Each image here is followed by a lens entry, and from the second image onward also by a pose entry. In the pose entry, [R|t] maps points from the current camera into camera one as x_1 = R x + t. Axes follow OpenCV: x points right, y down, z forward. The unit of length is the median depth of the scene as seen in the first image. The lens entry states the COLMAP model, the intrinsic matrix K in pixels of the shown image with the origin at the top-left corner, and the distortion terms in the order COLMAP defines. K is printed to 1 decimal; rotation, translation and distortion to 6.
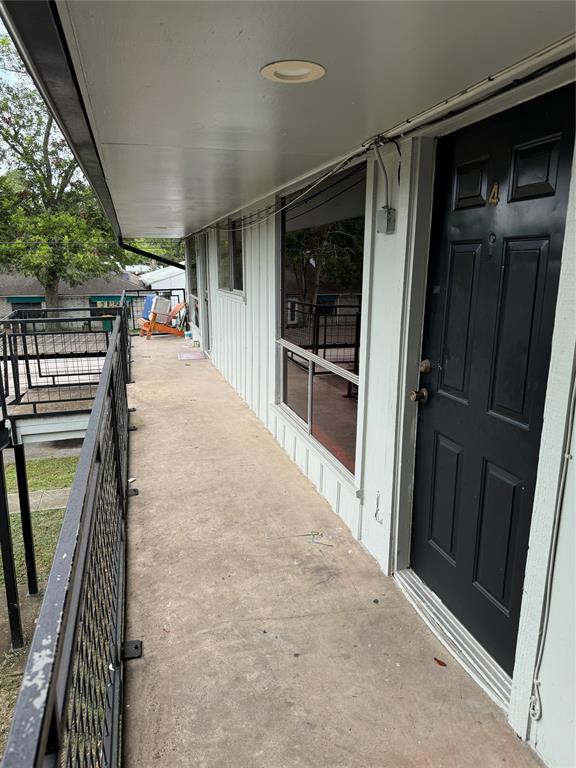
lens RADIAL K [[537.2, 0, 287.1], [0, 537.2, 381.6], [0, 0, 1]] dist [0.038783, -0.039832]
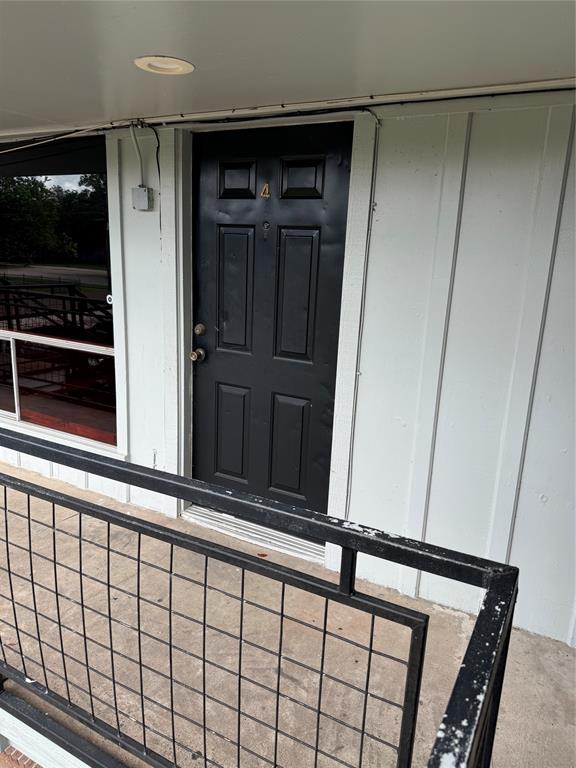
lens RADIAL K [[537.2, 0, 286.3], [0, 537.2, 387.0], [0, 0, 1]] dist [0.038783, -0.039832]
pose [[0.698350, -0.165243, 0.696420, -0.483868], [0.121752, 0.986231, 0.111919, -0.014985], [-0.705325, 0.006631, 0.708853, 0.034450]]
